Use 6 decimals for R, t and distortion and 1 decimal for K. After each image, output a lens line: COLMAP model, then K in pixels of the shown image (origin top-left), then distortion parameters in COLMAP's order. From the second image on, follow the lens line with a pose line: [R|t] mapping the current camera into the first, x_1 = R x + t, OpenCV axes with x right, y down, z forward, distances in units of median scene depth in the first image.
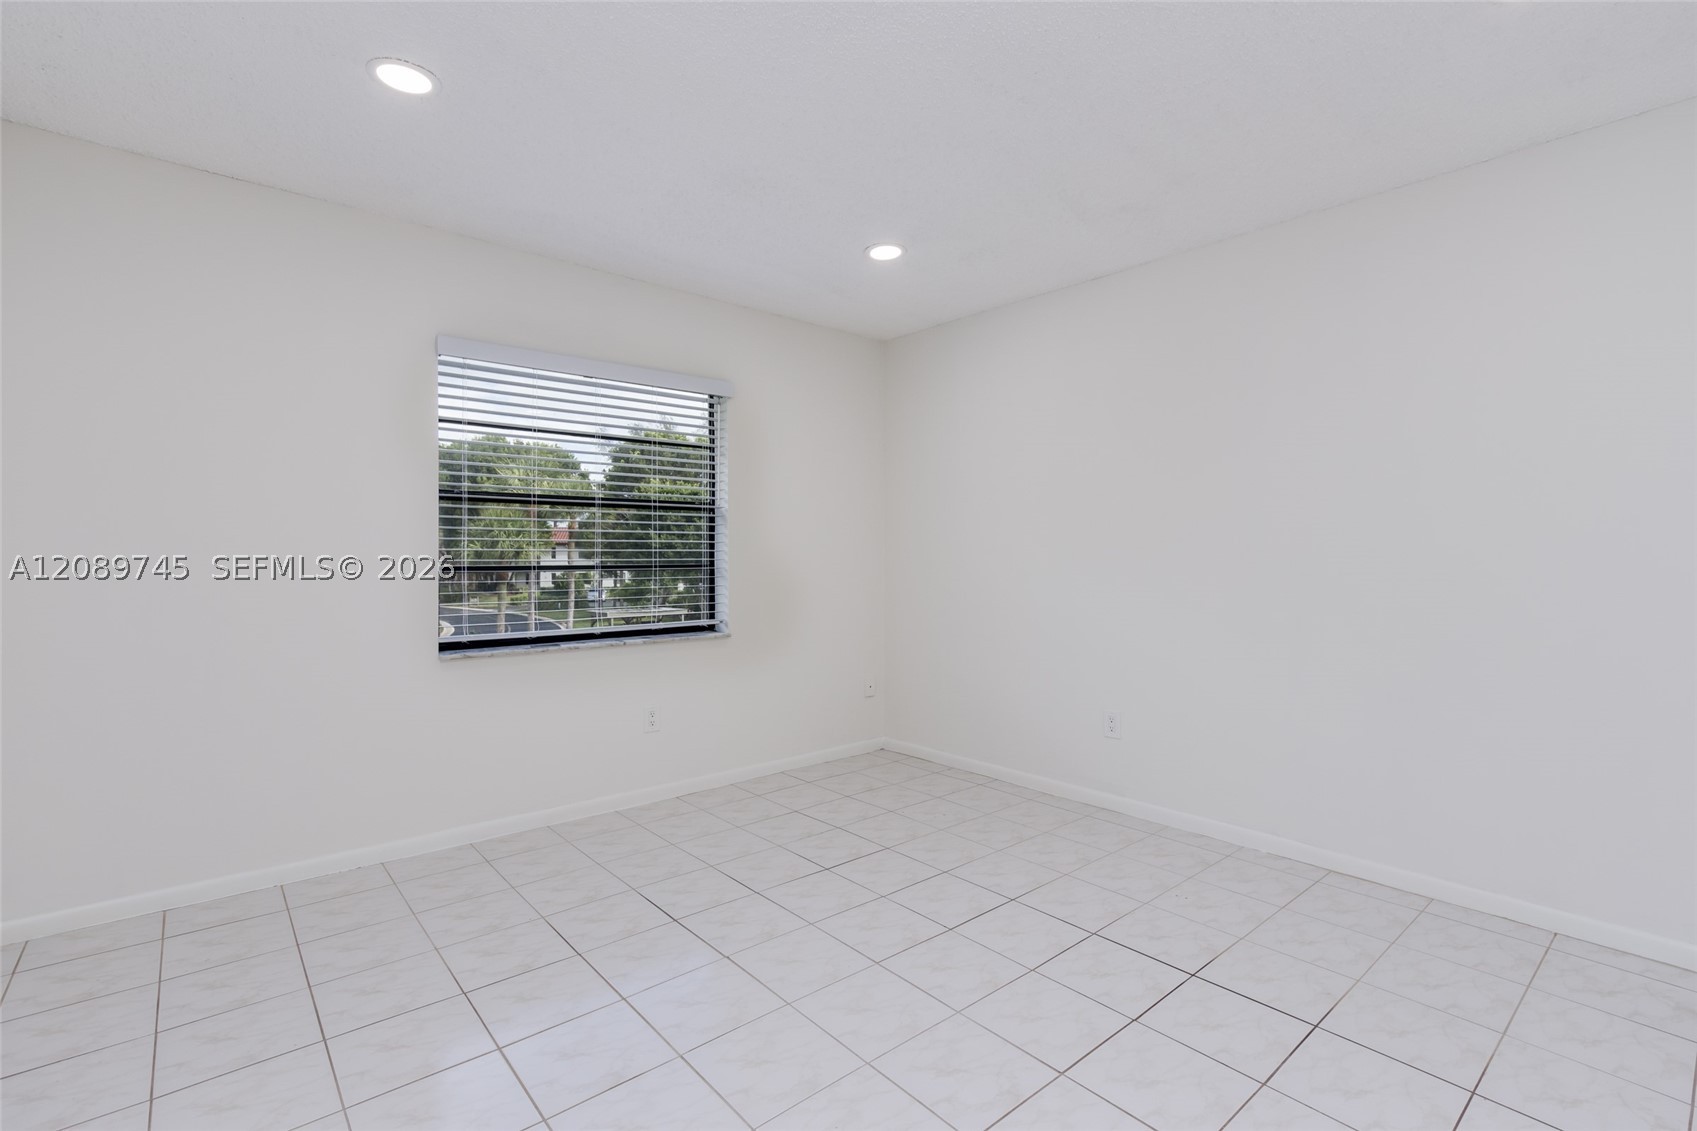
lens RADIAL K [[776.2, 0, 853.5], [0, 776.2, 565.1], [0, 0, 1]] dist [-0.000694, -0.001009]
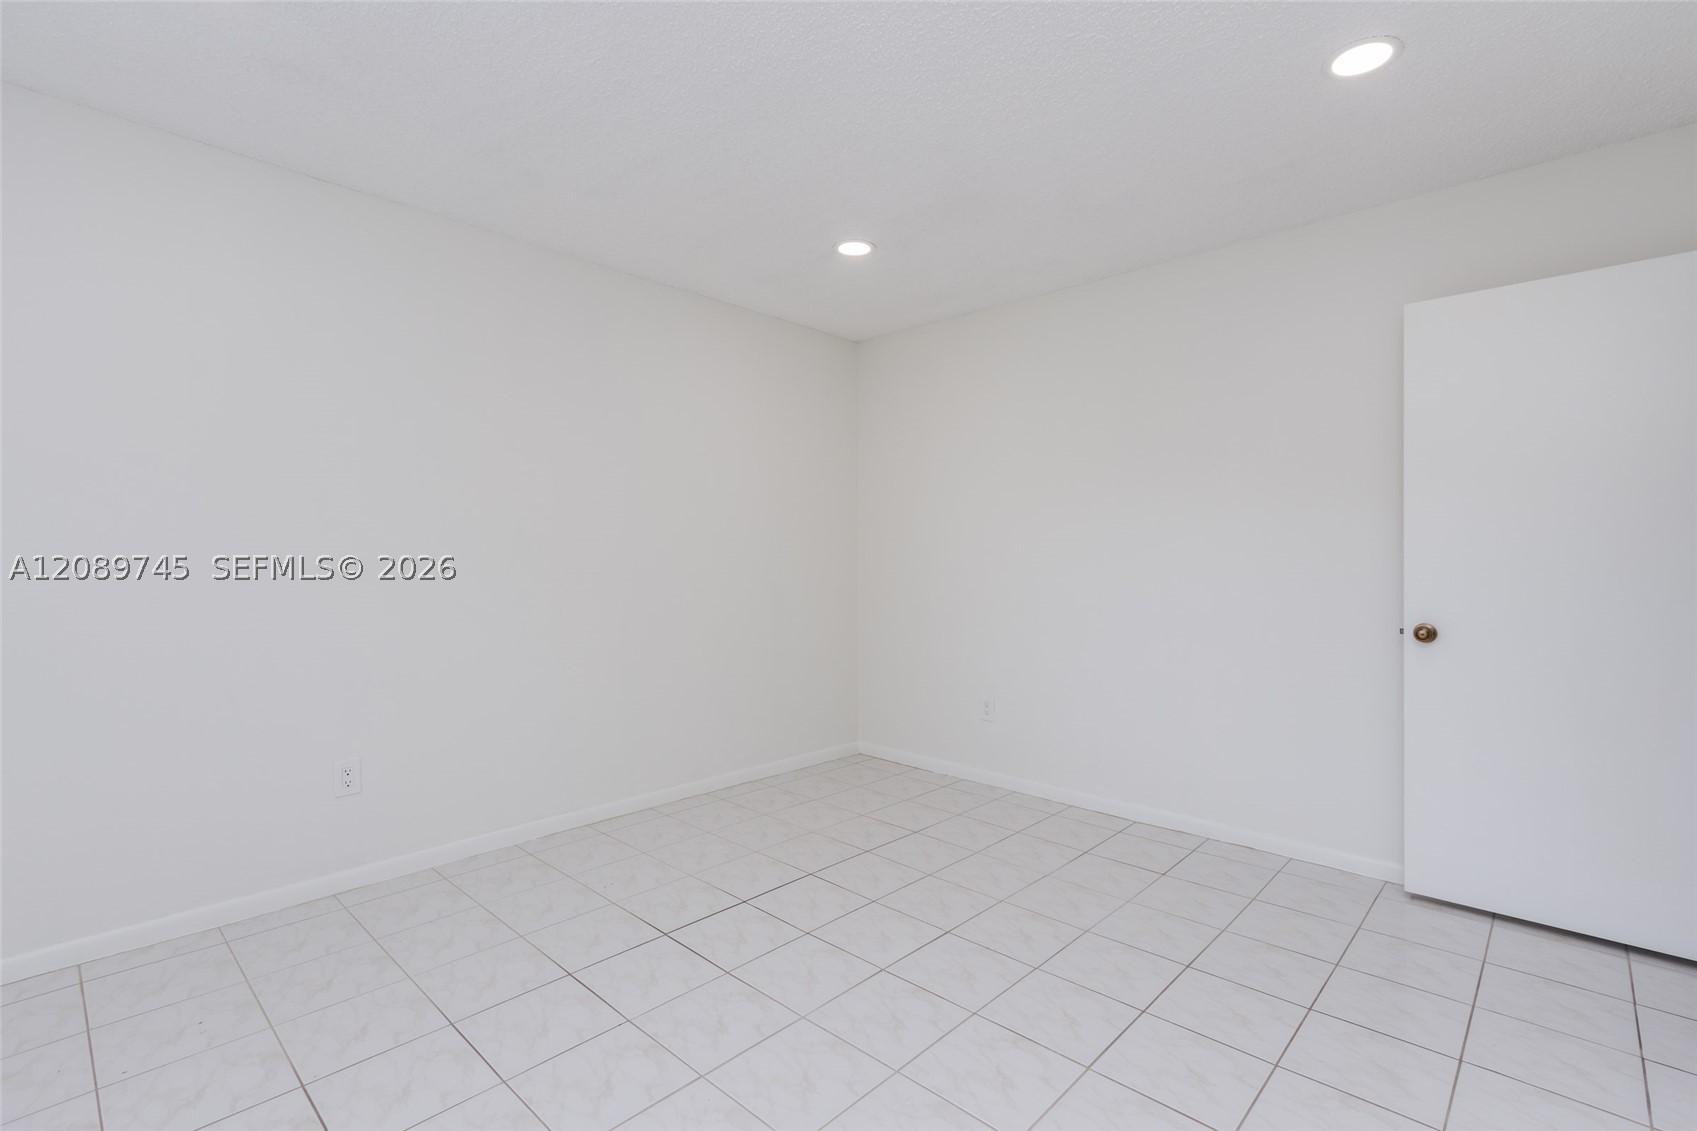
lens RADIAL K [[776.2, 0, 845.4], [0, 776.2, 554.0], [0, 0, 1]] dist [-0.000694, -0.001009]
pose [[-0.099913, 0.009813, 0.994948, -0.535434], [0.023144, 0.999704, -0.007535, 0.006057], [-0.994727, 0.022274, -0.100110, 0.667680]]
